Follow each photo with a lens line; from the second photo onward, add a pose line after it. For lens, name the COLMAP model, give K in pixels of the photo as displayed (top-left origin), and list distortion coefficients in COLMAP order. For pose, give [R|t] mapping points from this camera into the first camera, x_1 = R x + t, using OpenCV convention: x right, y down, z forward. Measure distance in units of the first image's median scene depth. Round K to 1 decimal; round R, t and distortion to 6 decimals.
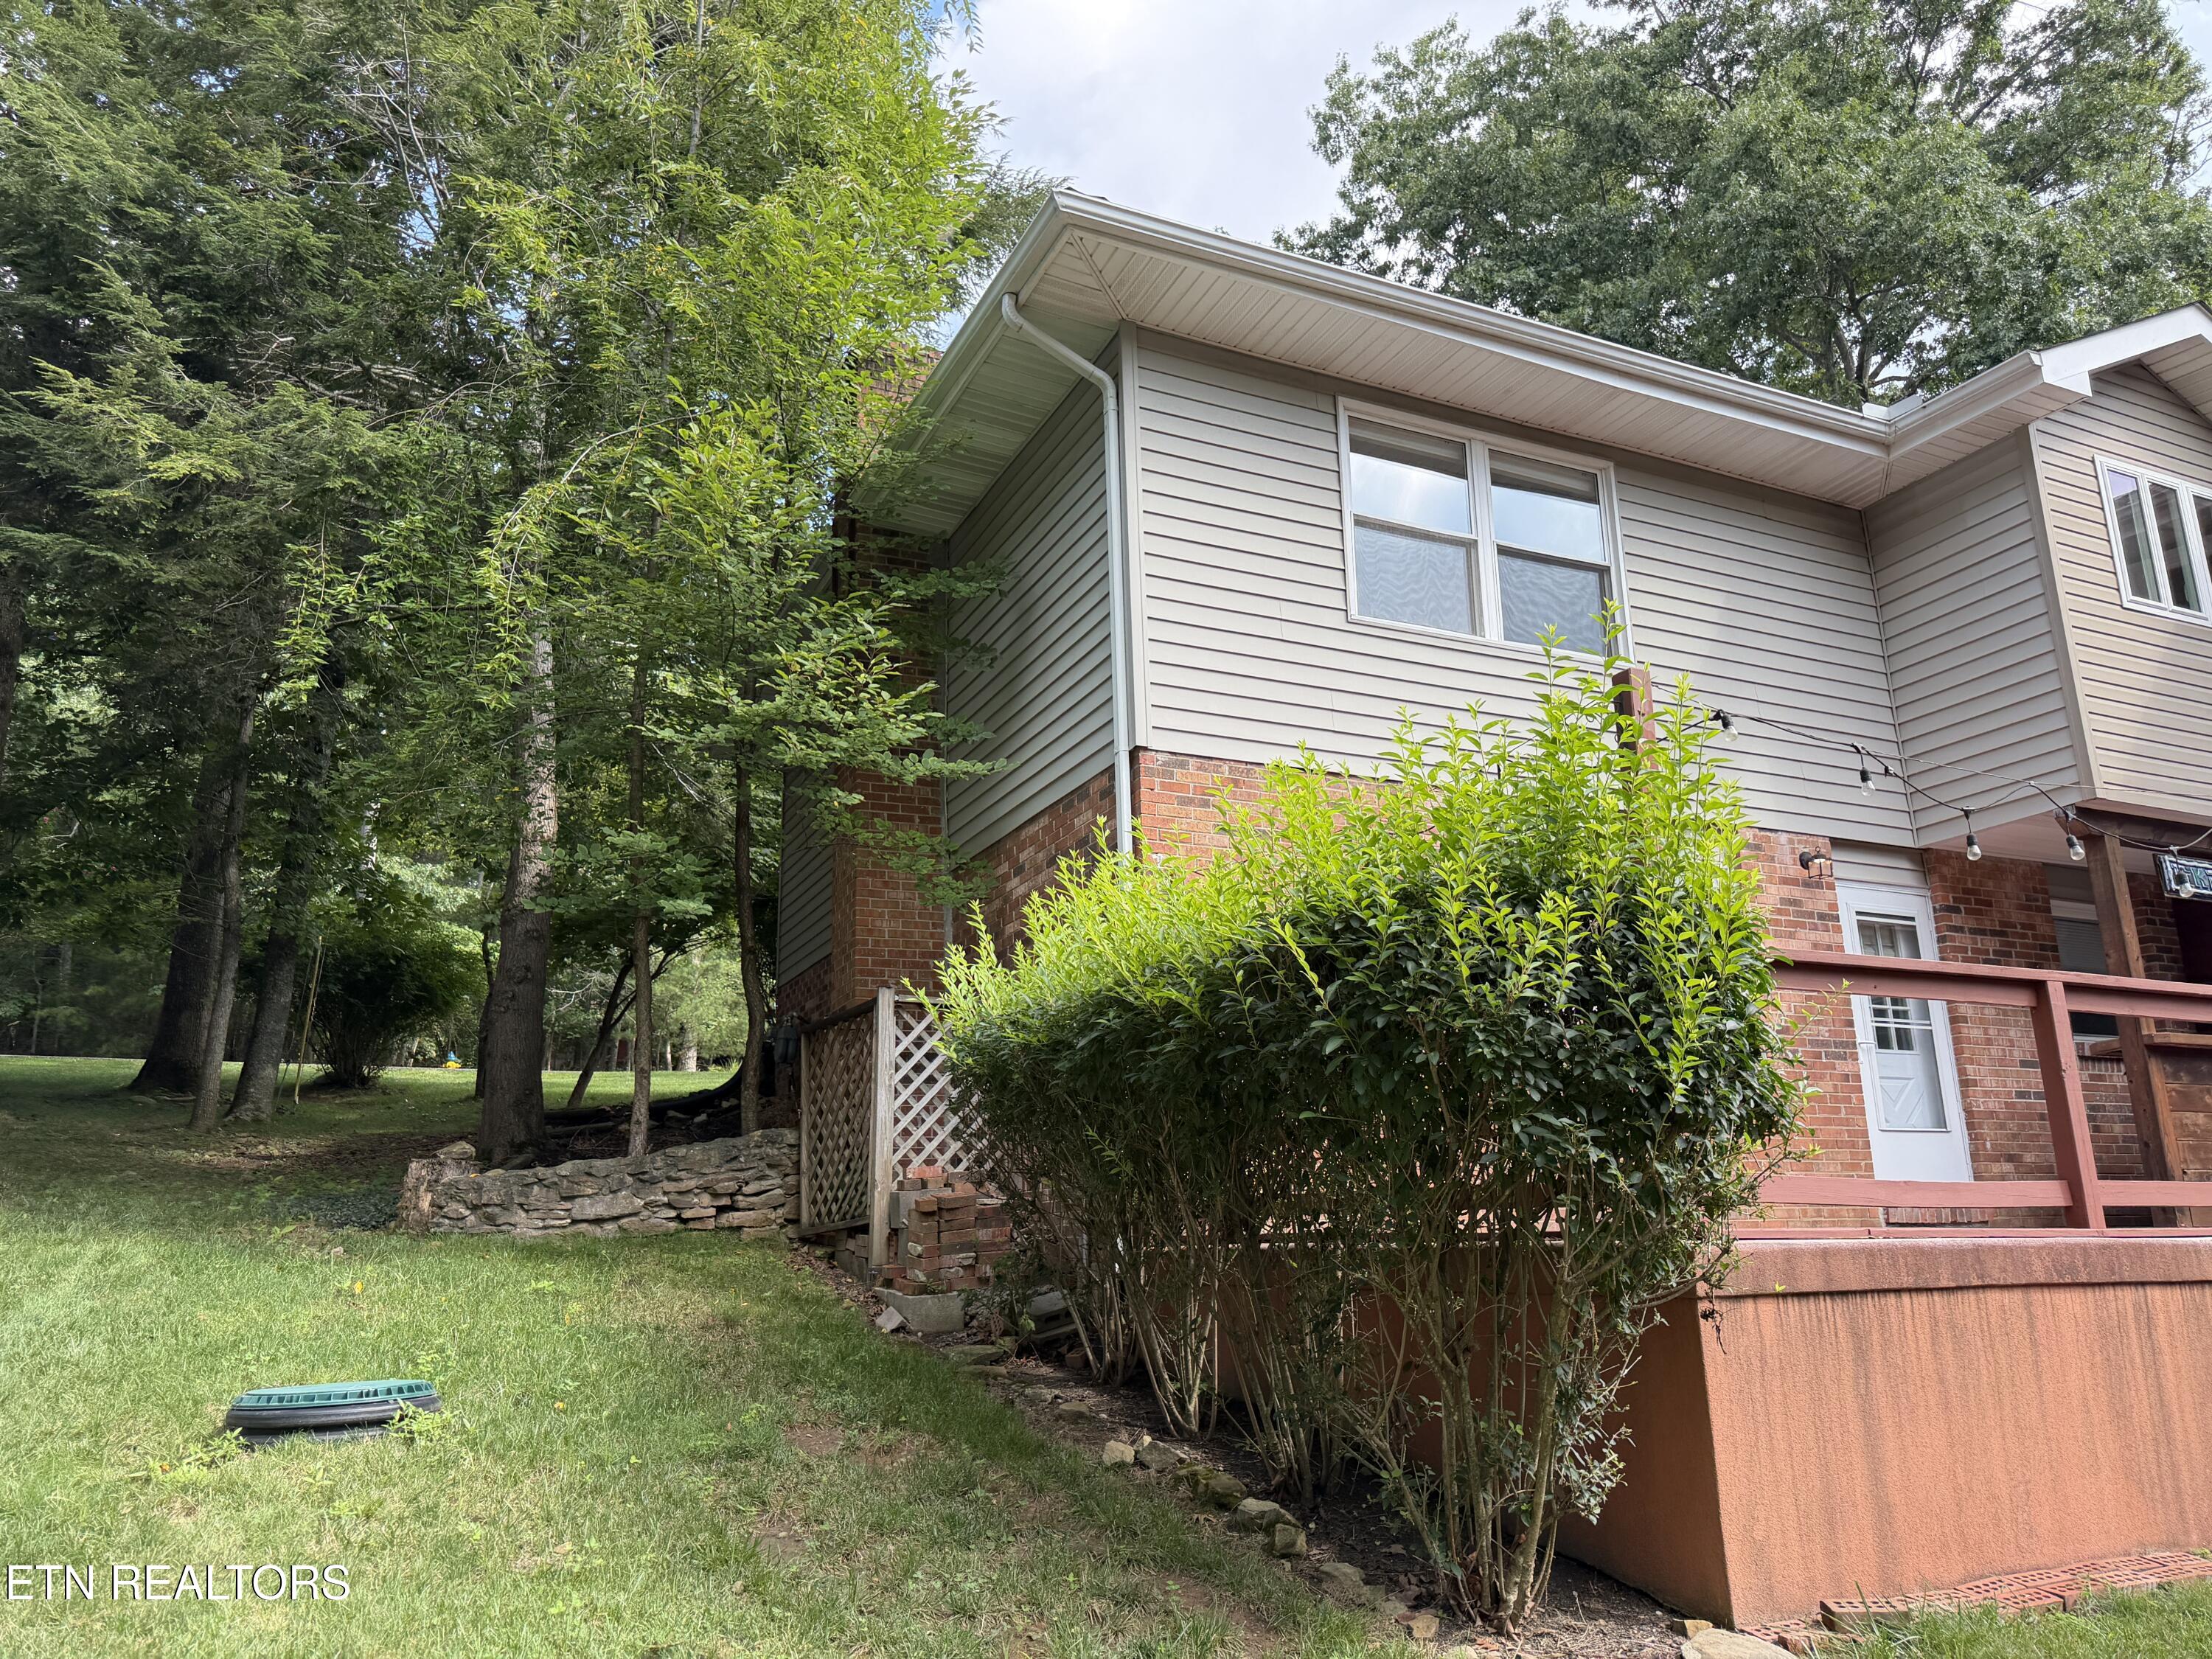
lens RADIAL K [[1573.4, 0, 1134.0], [0, 1573.4, 851.5], [0, 0, 1]] dist [0.051326, -0.024160]
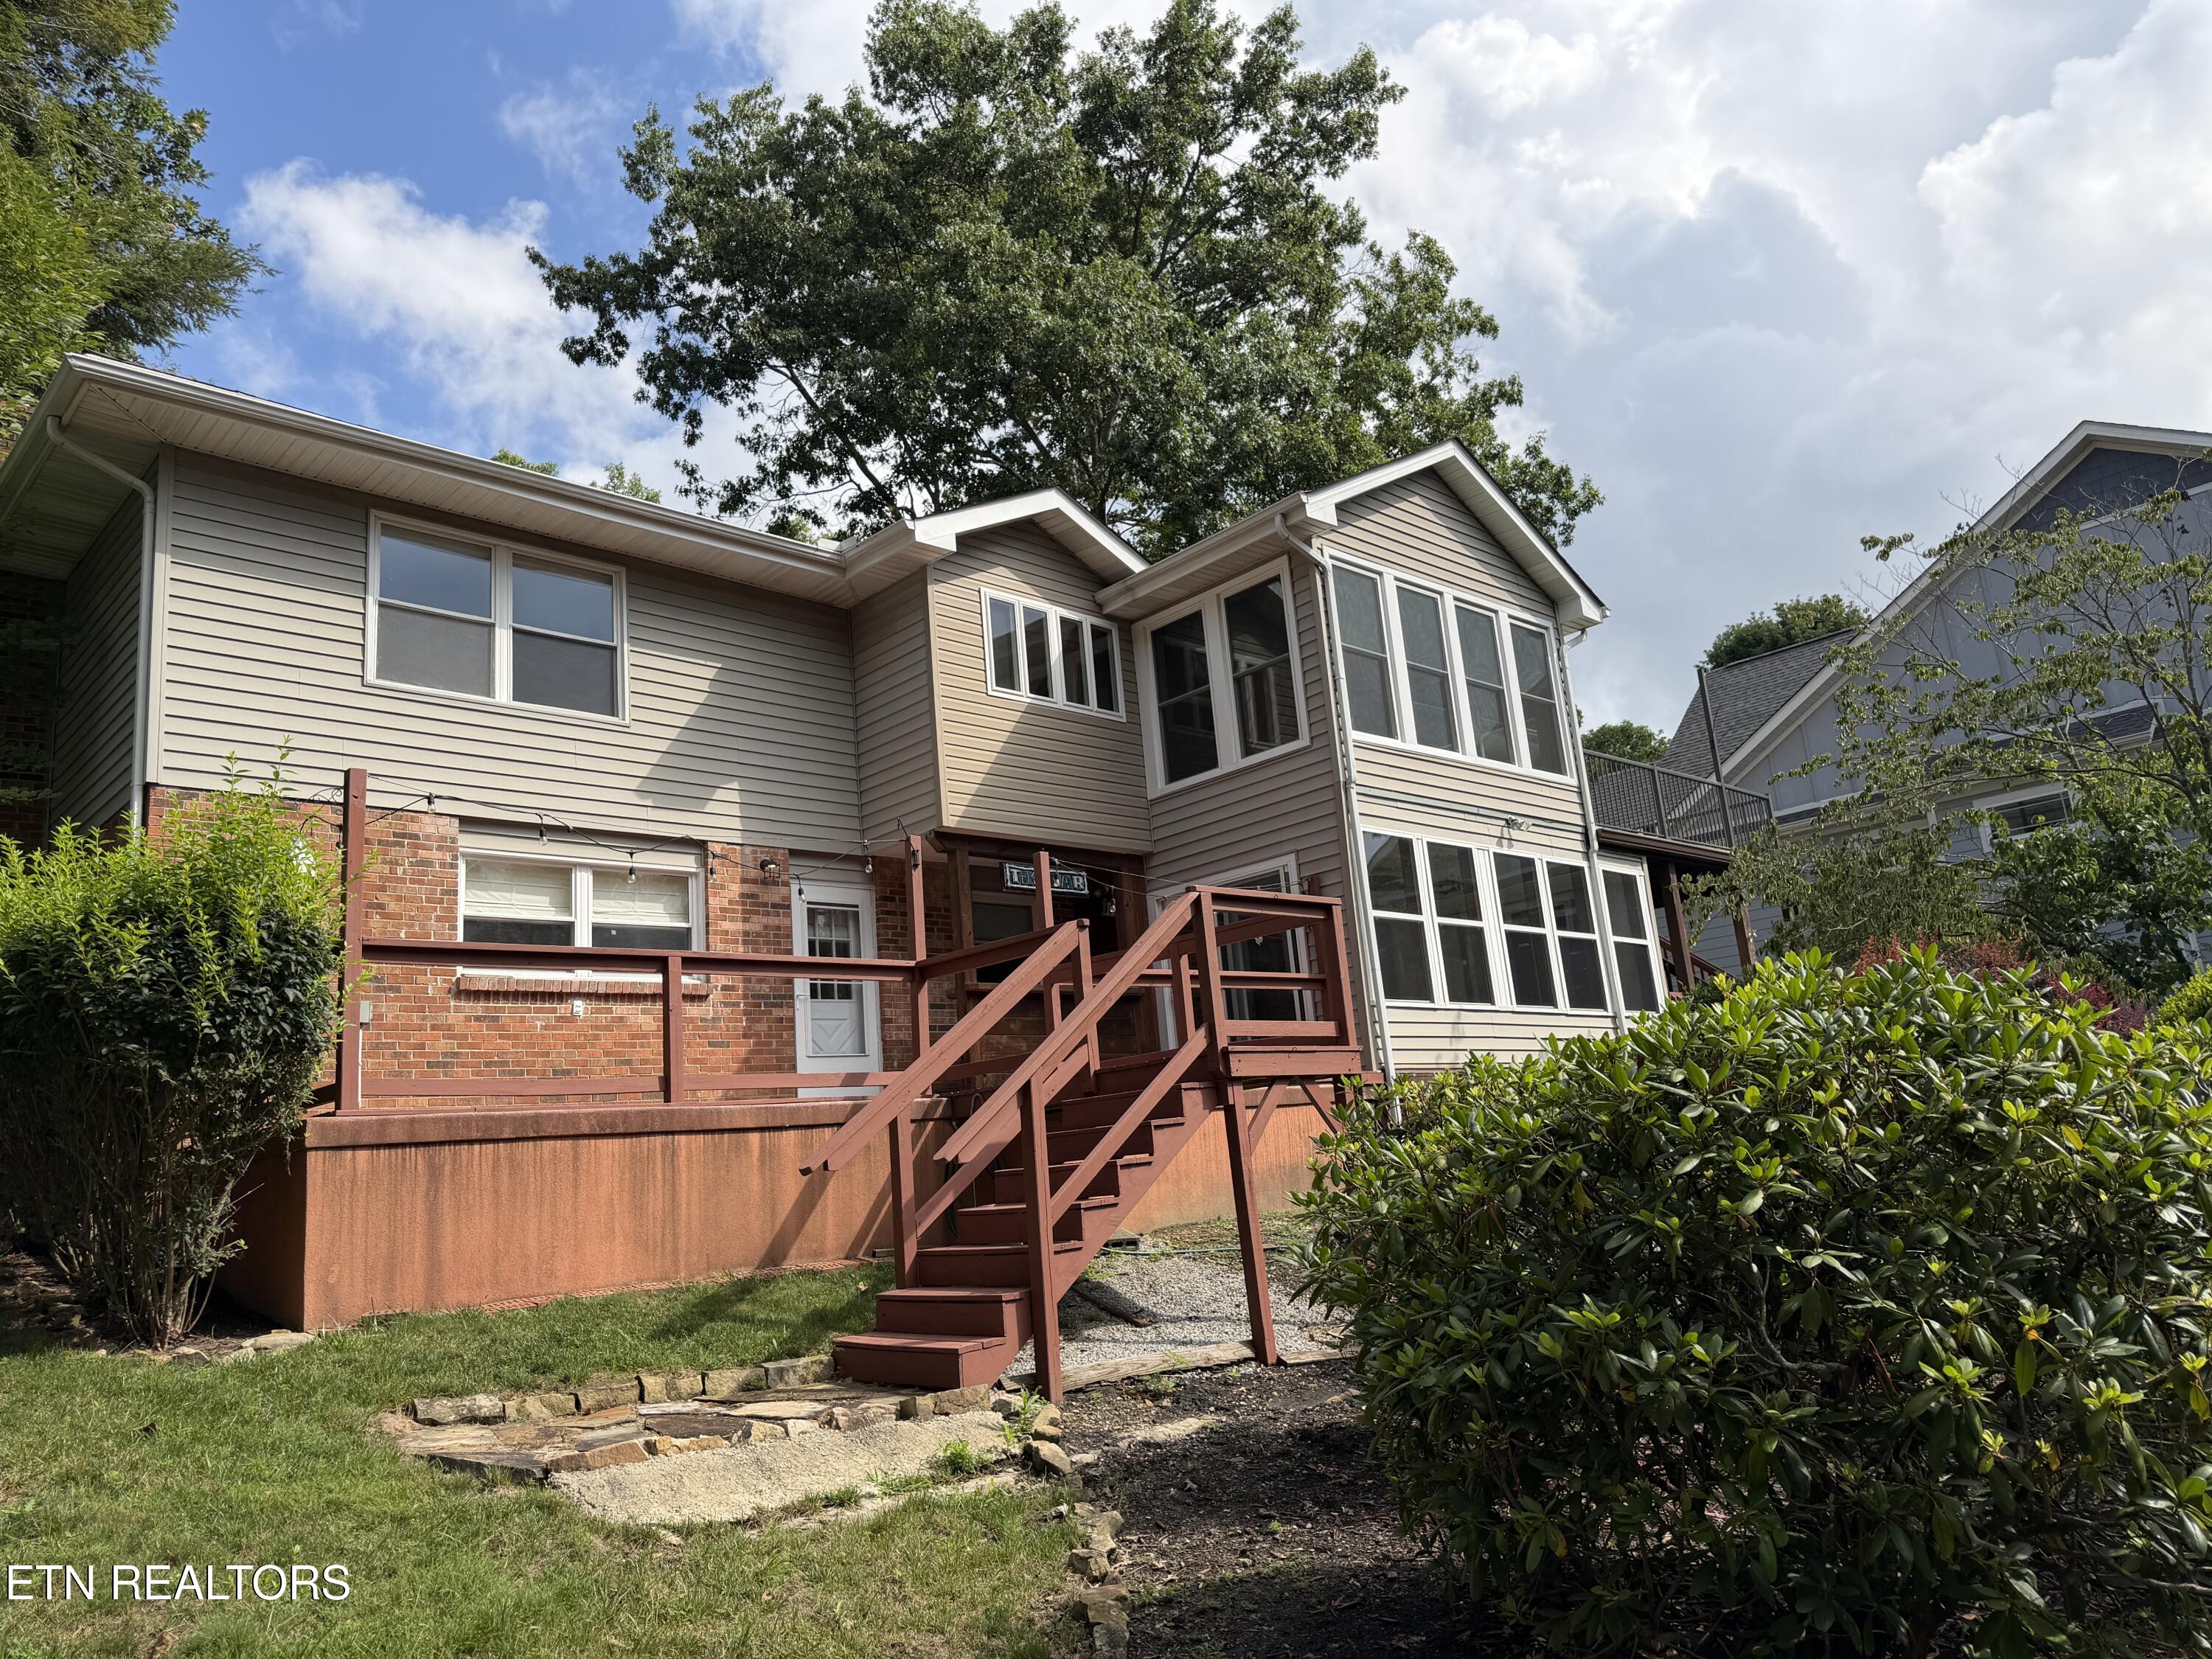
lens RADIAL K [[1555.8, 0, 1114.4], [0, 1555.8, 832.8], [0, 0, 1]] dist [0.090977, -0.112113]
pose [[0.951283, 0.013220, 0.308034, 0.287195], [-0.017299, 0.999795, 0.010516, -0.042309], [-0.307832, -0.015332, 0.951317, -0.395116]]
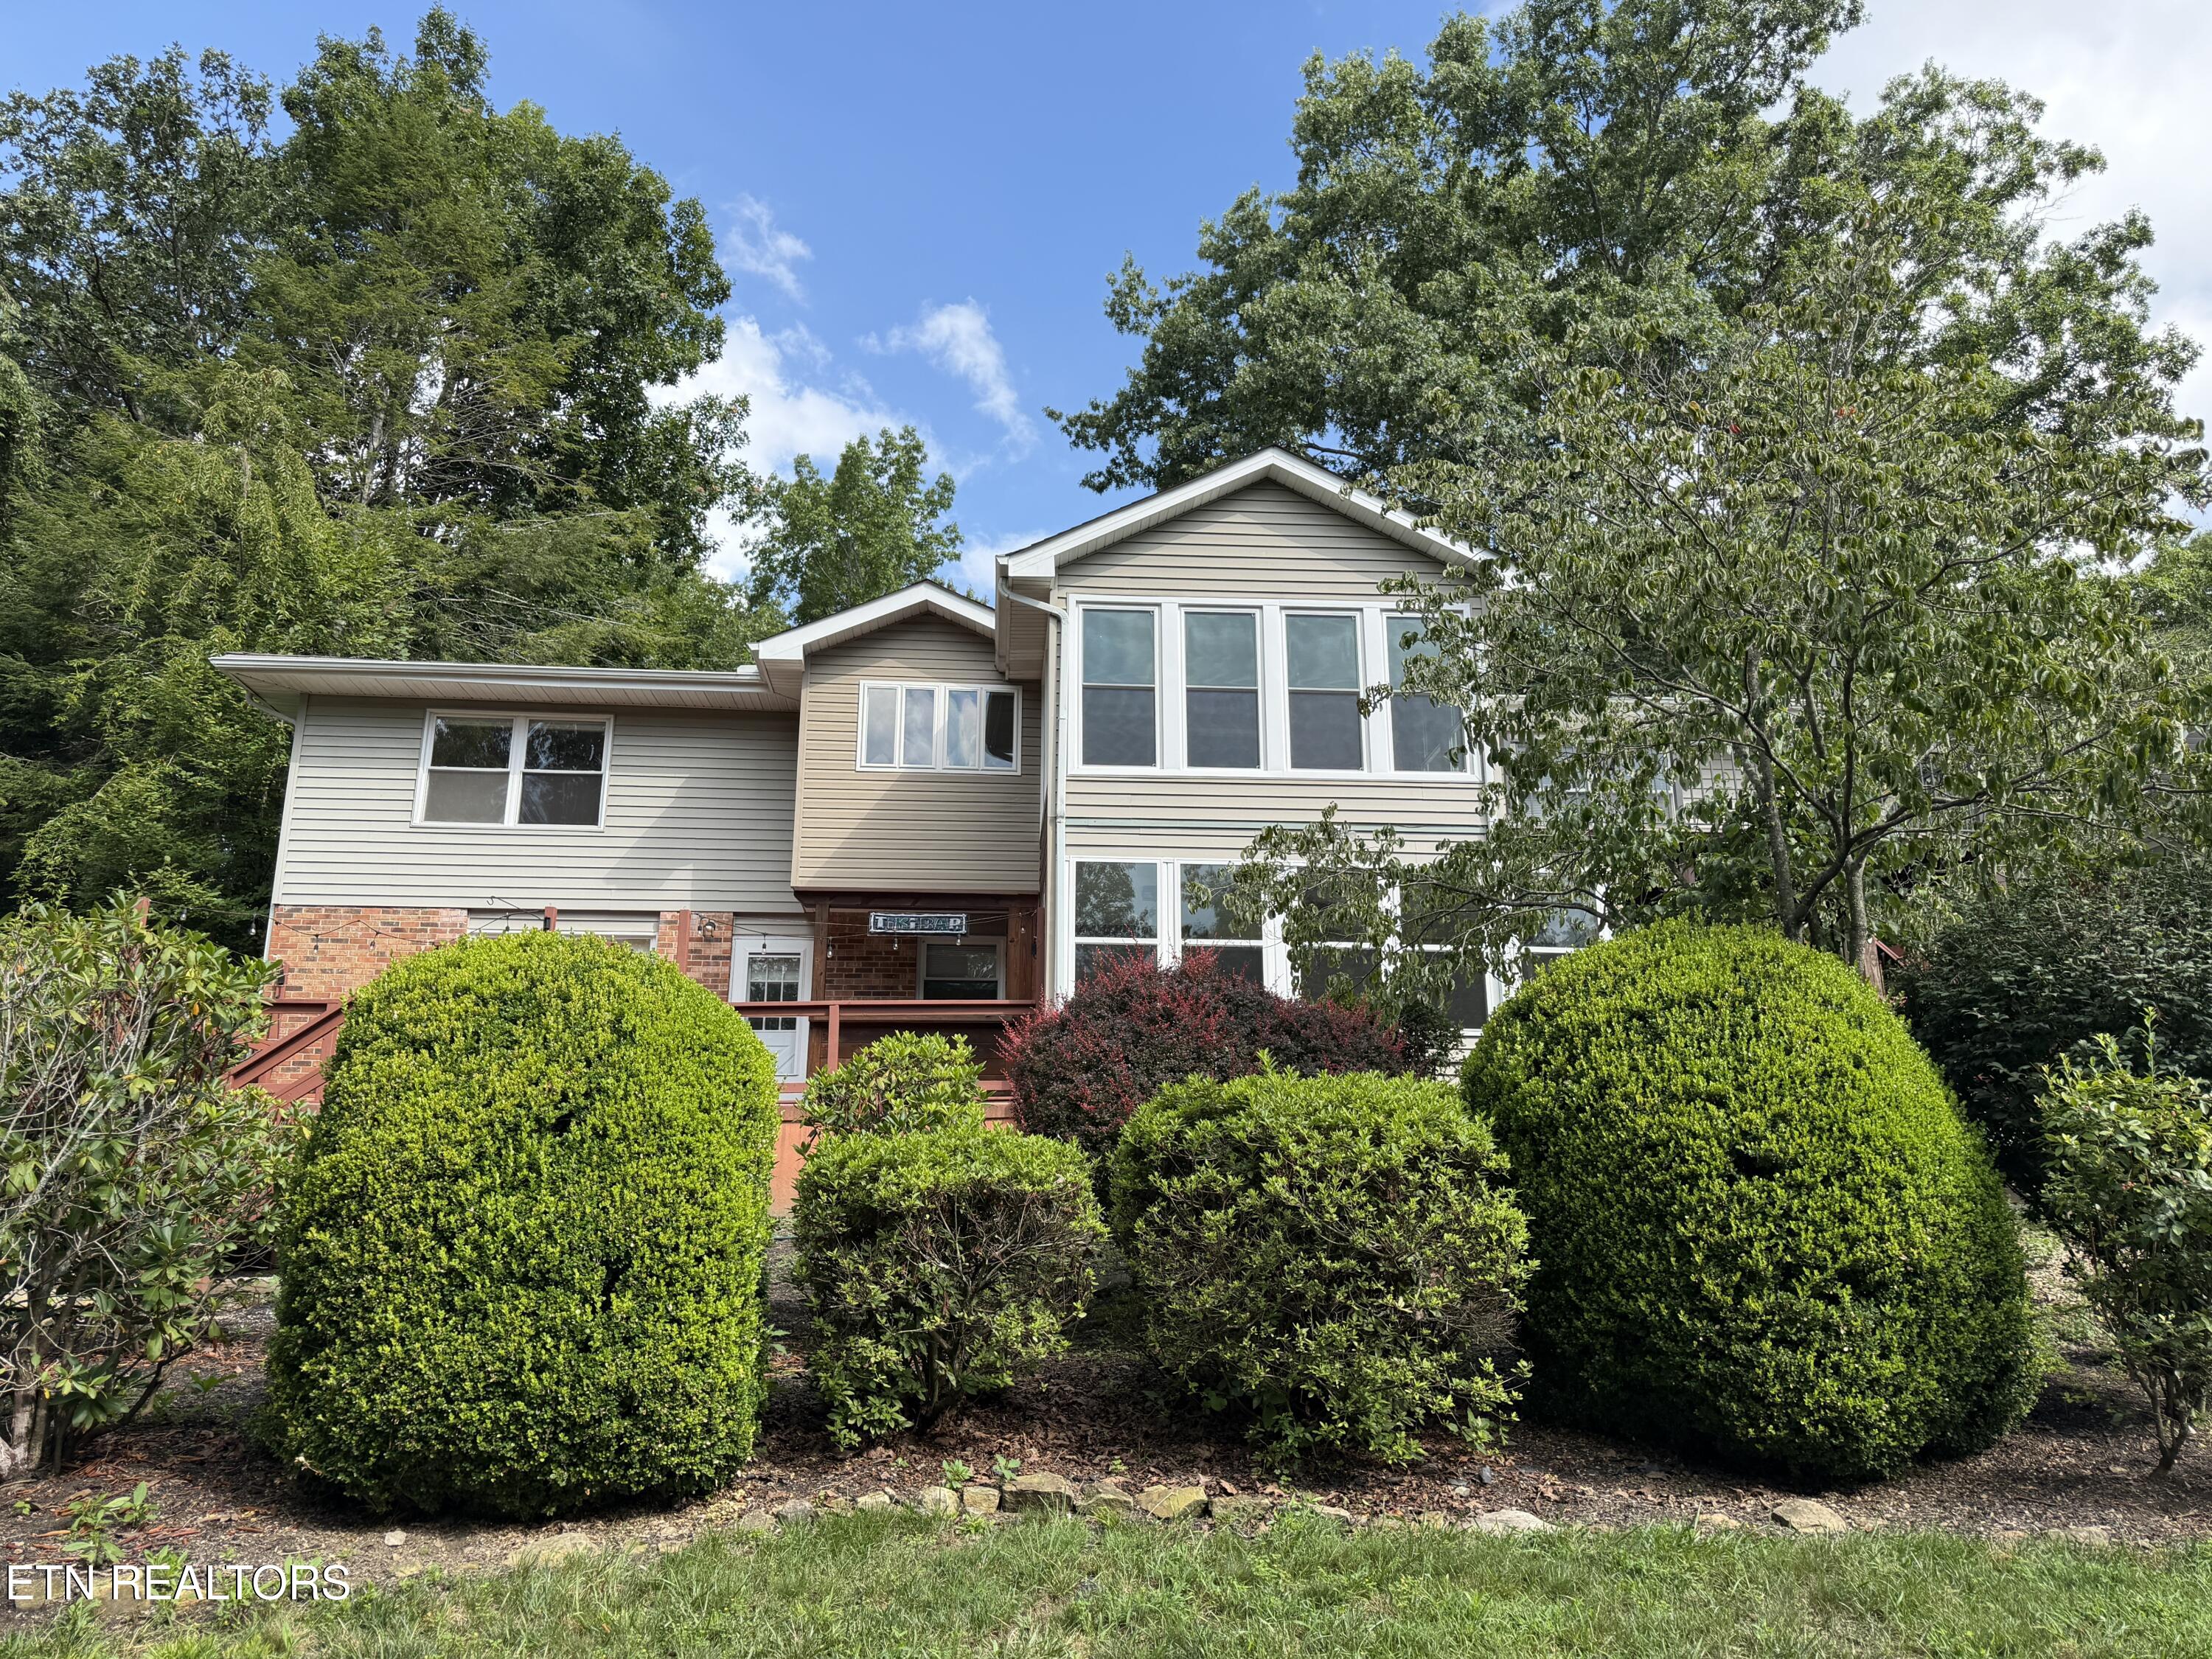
lens RADIAL K [[1555.8, 0, 1114.4], [0, 1555.8, 832.8], [0, 0, 1]] dist [0.090977, -0.112113]
pose [[0.936439, -0.077769, -0.342101, 1.442641], [0.072079, 0.996967, -0.029336, -0.014739], [0.343345, 0.002813, 0.939205, -0.495364]]
